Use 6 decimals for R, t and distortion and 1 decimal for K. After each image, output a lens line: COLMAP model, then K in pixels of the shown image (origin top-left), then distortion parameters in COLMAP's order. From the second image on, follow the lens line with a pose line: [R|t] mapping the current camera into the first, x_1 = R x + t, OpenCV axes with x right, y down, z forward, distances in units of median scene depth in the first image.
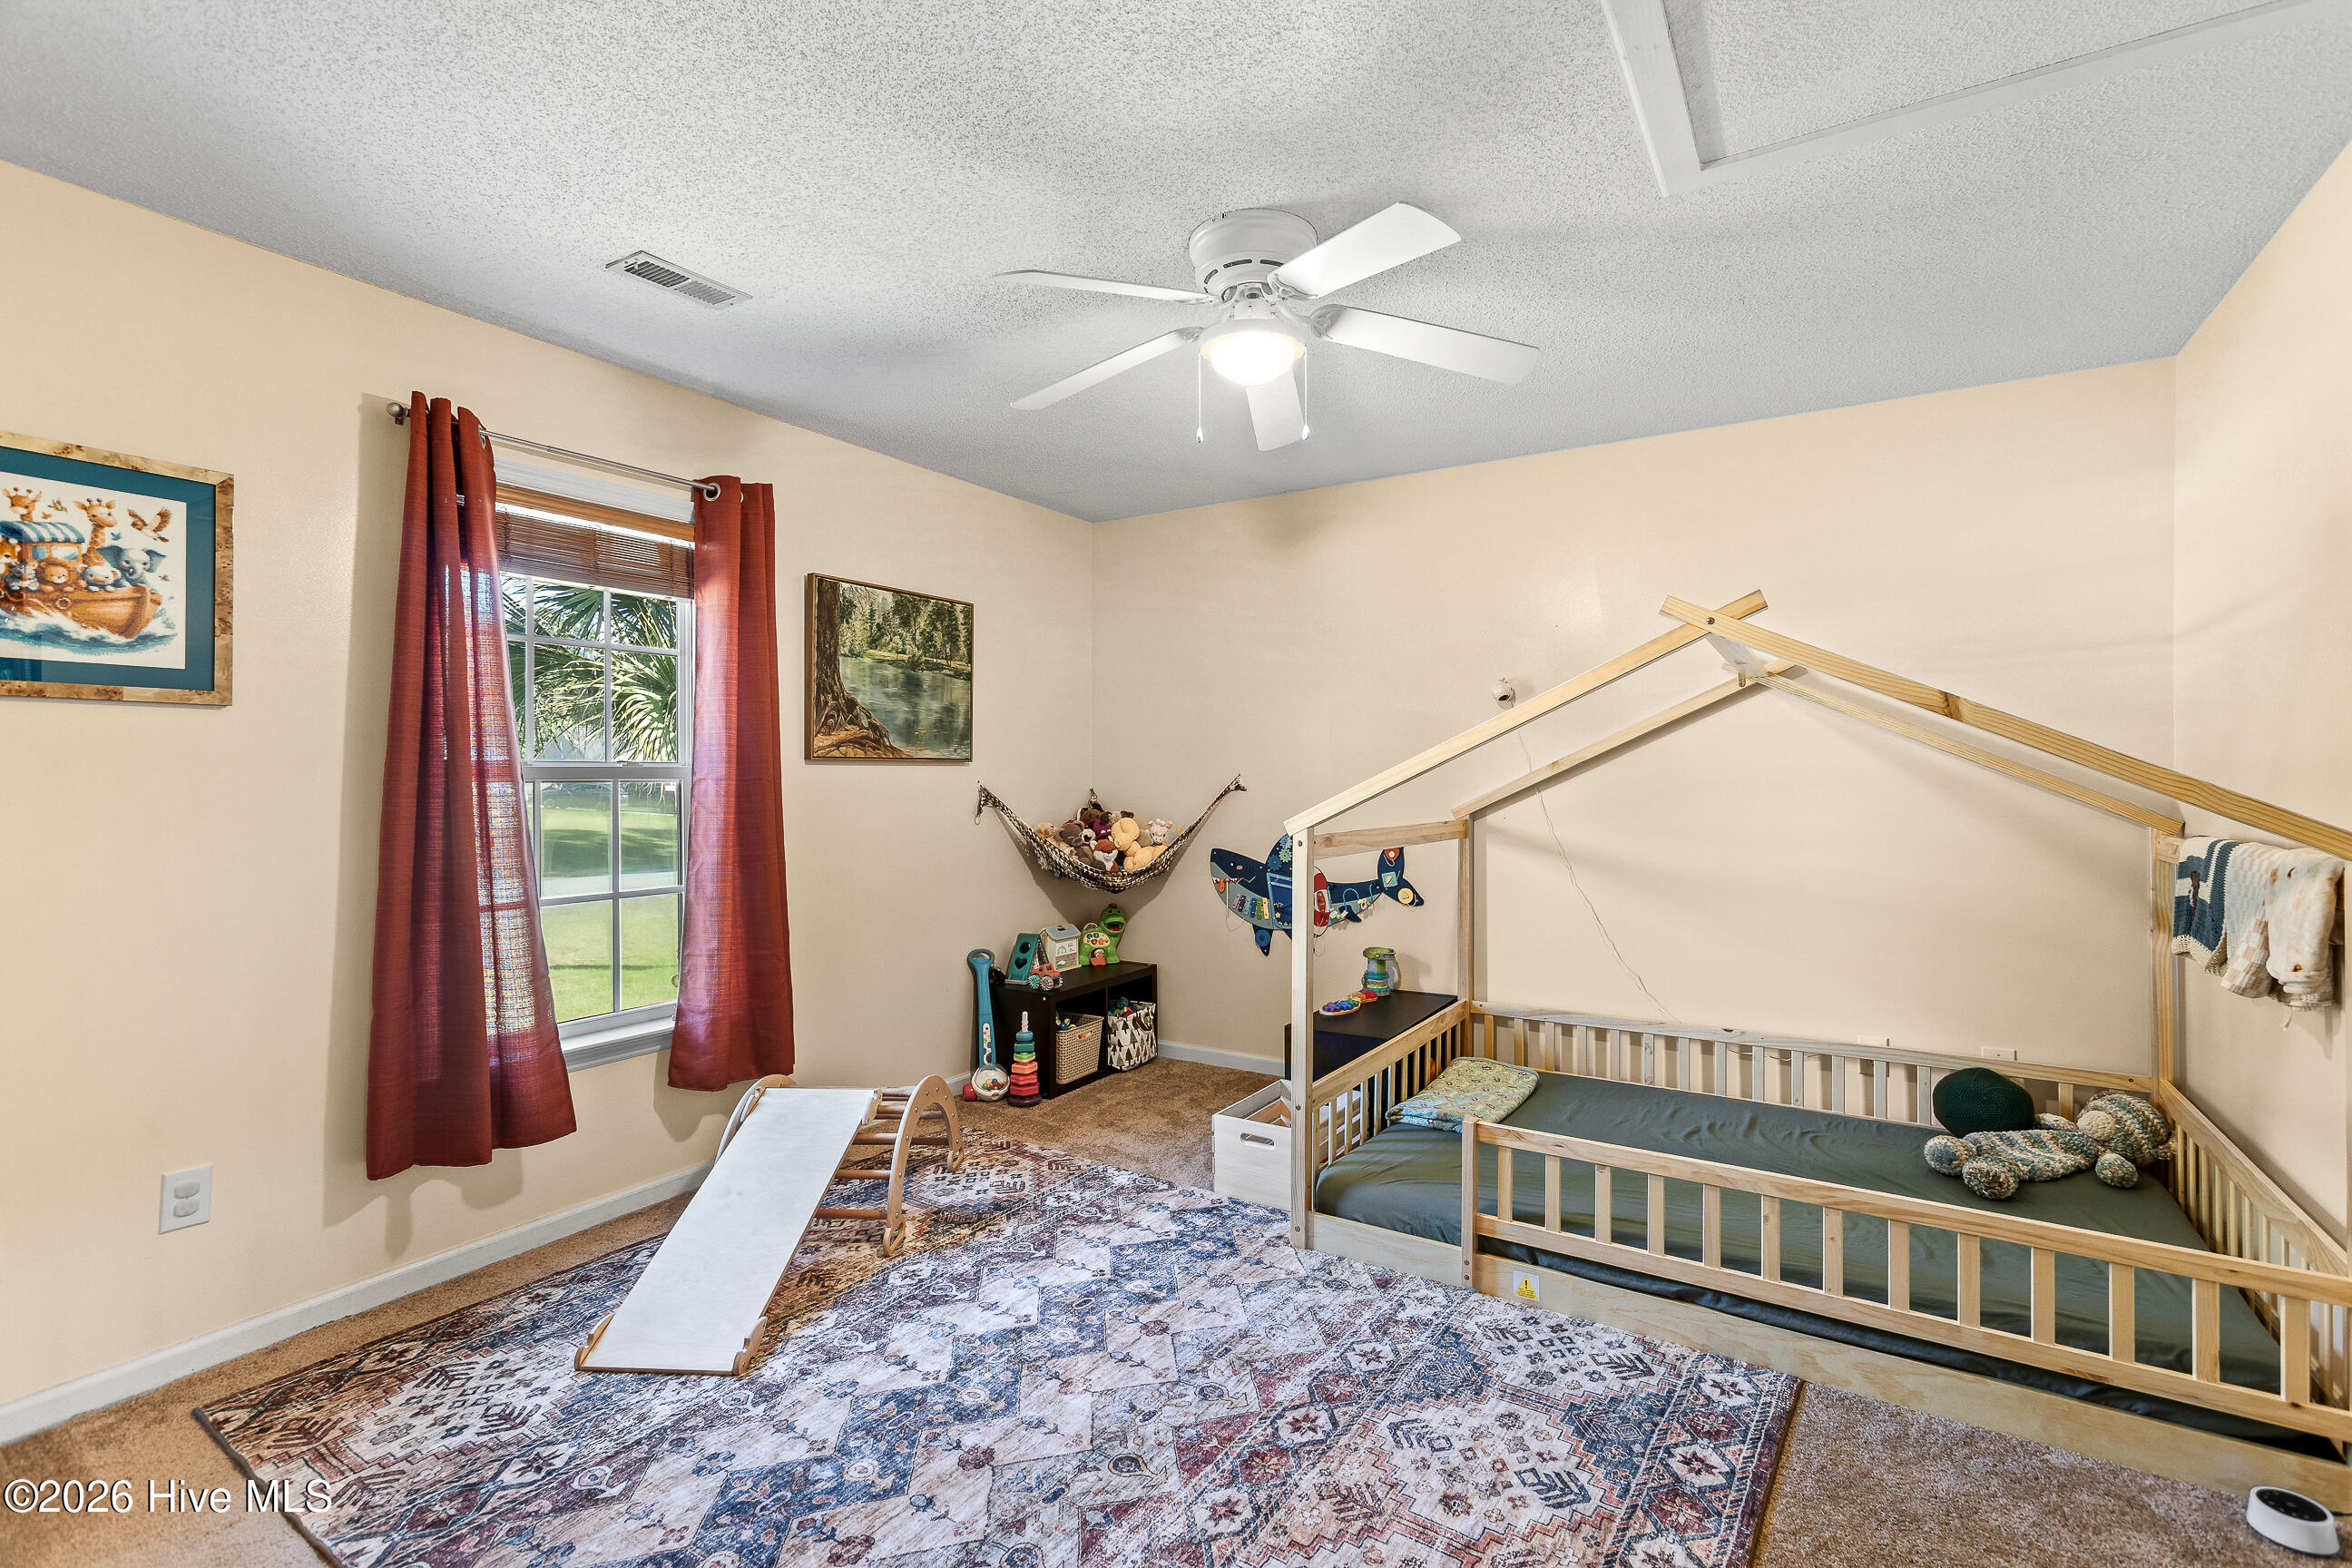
lens RADIAL K [[1075.1, 0, 1197.1], [0, 1075.1, 771.0], [0, 0, 1]] dist [-0.000248, -0.000021]
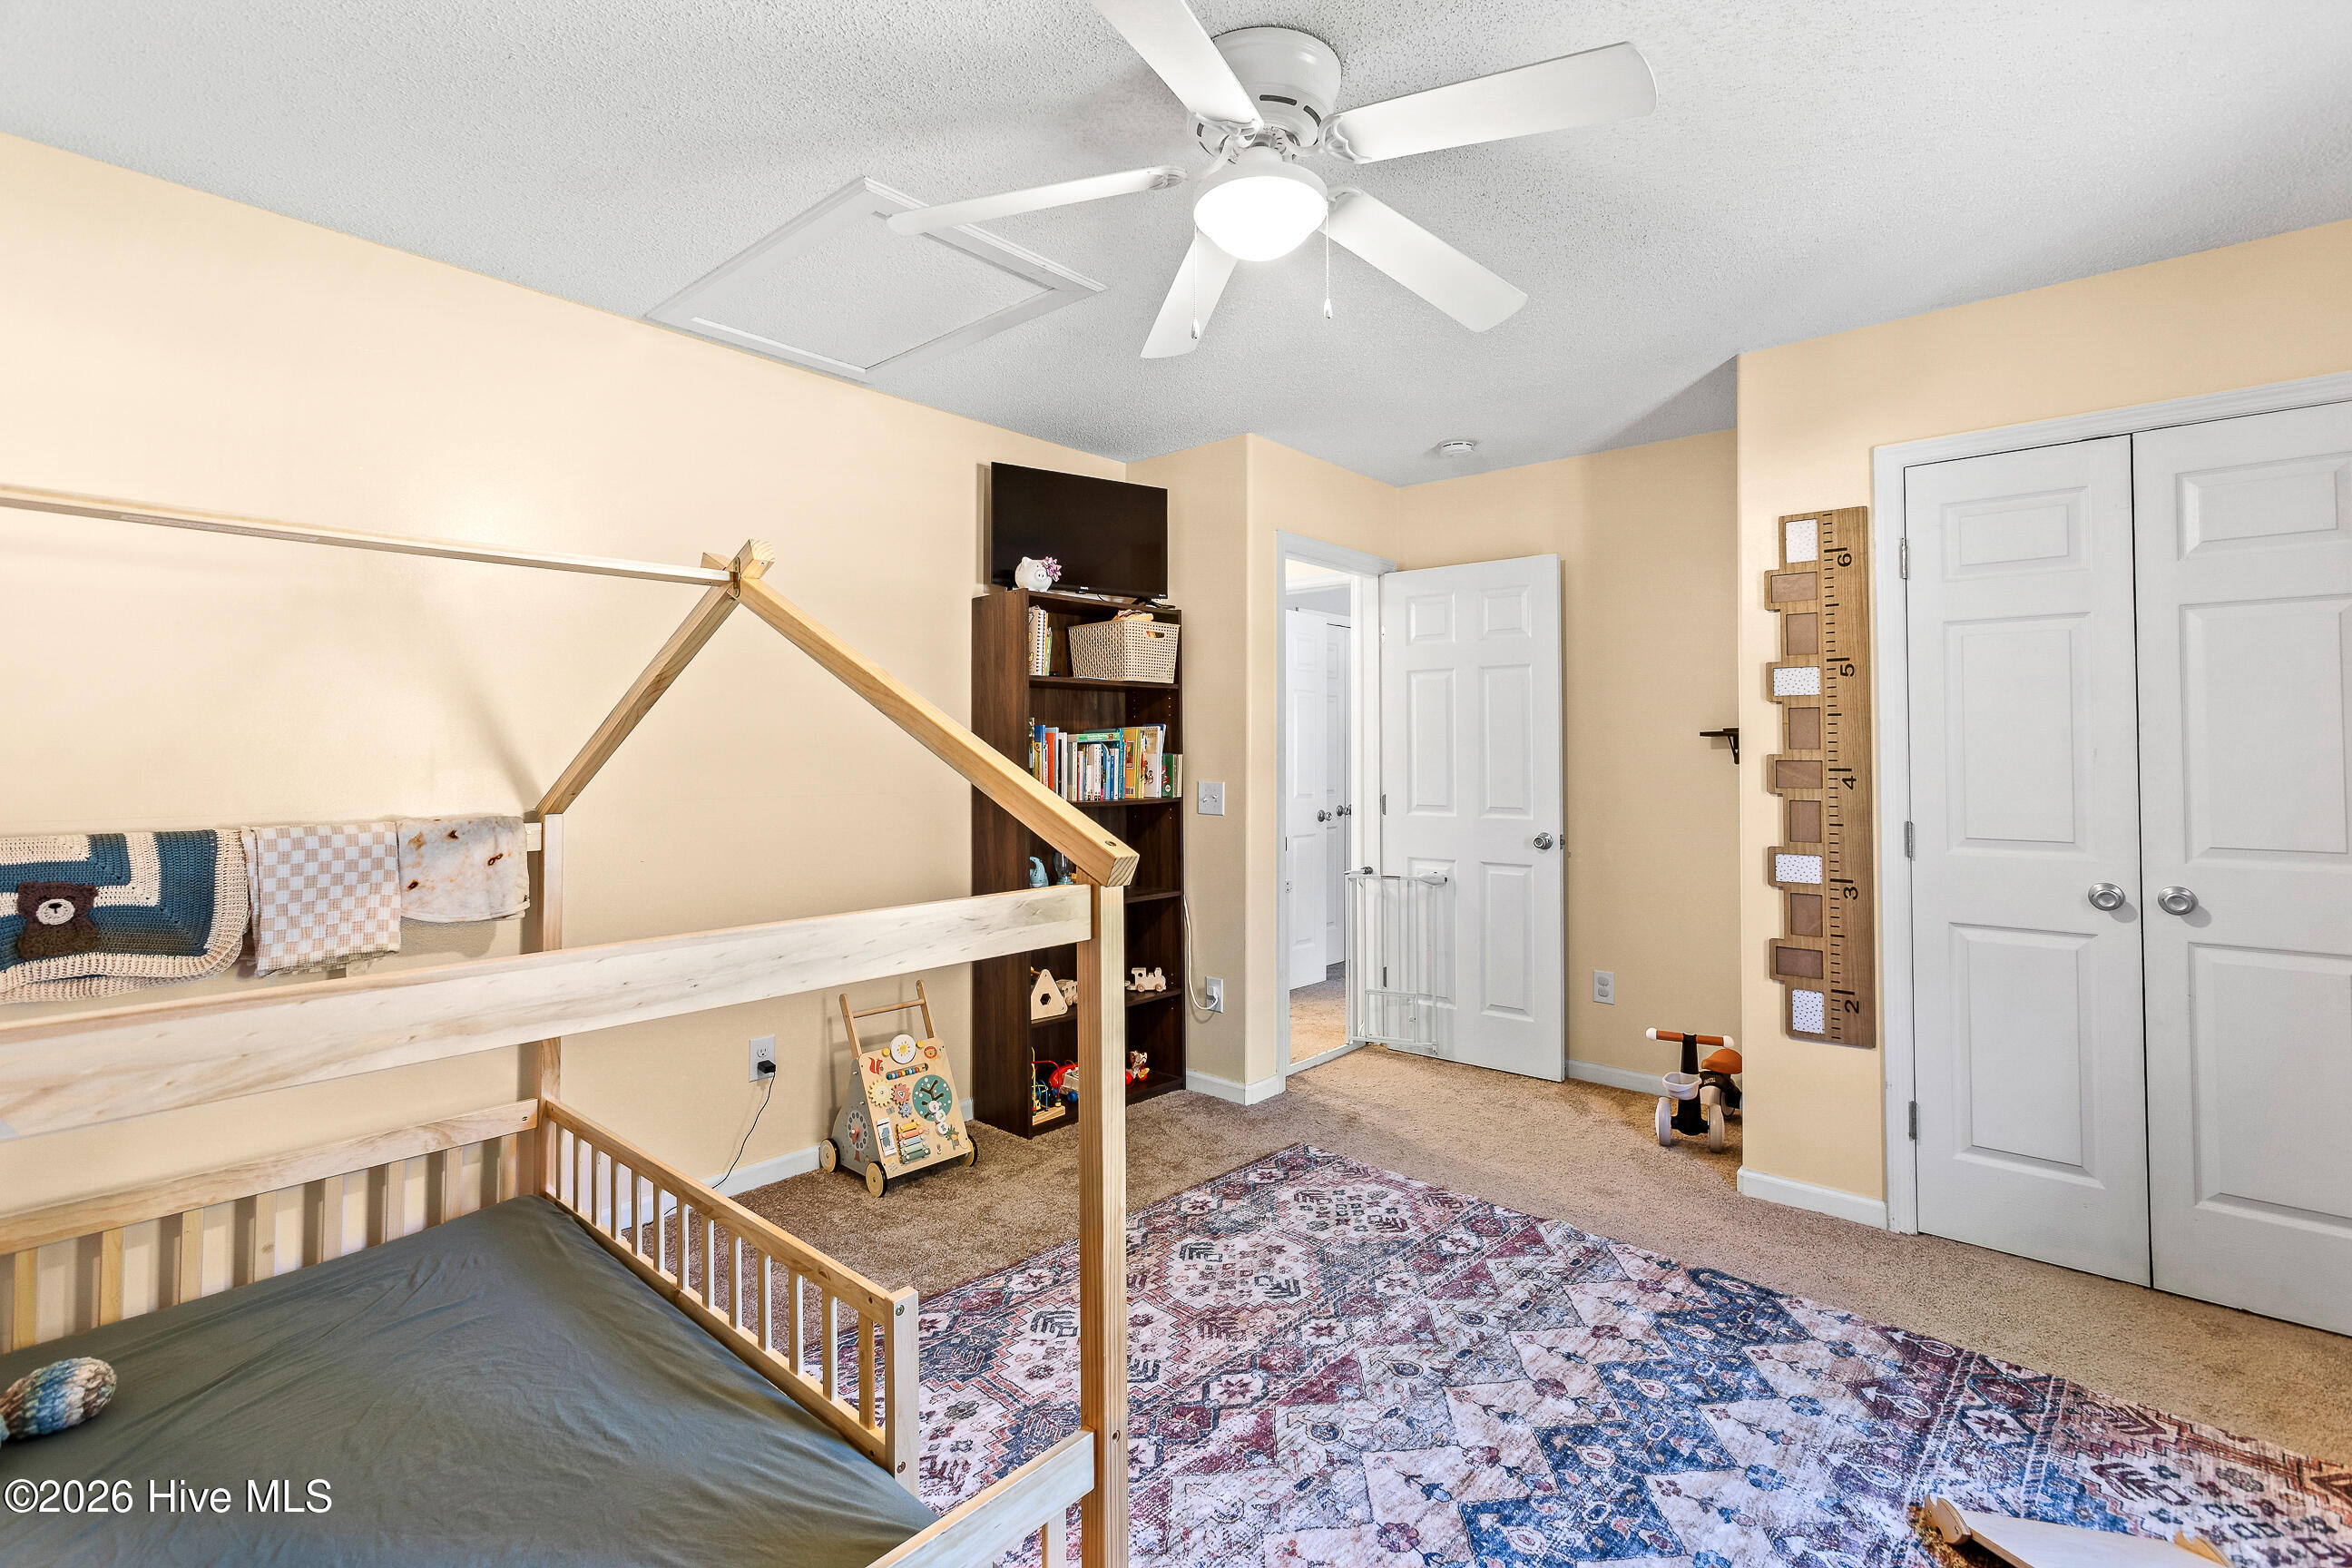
lens RADIAL K [[1075.1, 0, 1197.1], [0, 1075.1, 771.0], [0, 0, 1]] dist [-0.000248, -0.000021]
pose [[-0.988155, 0.000256, 0.153458, -0.020838], [0.001836, 0.999947, 0.010151, 0.010187], [-0.153447, 0.010313, -0.988103, 2.001833]]
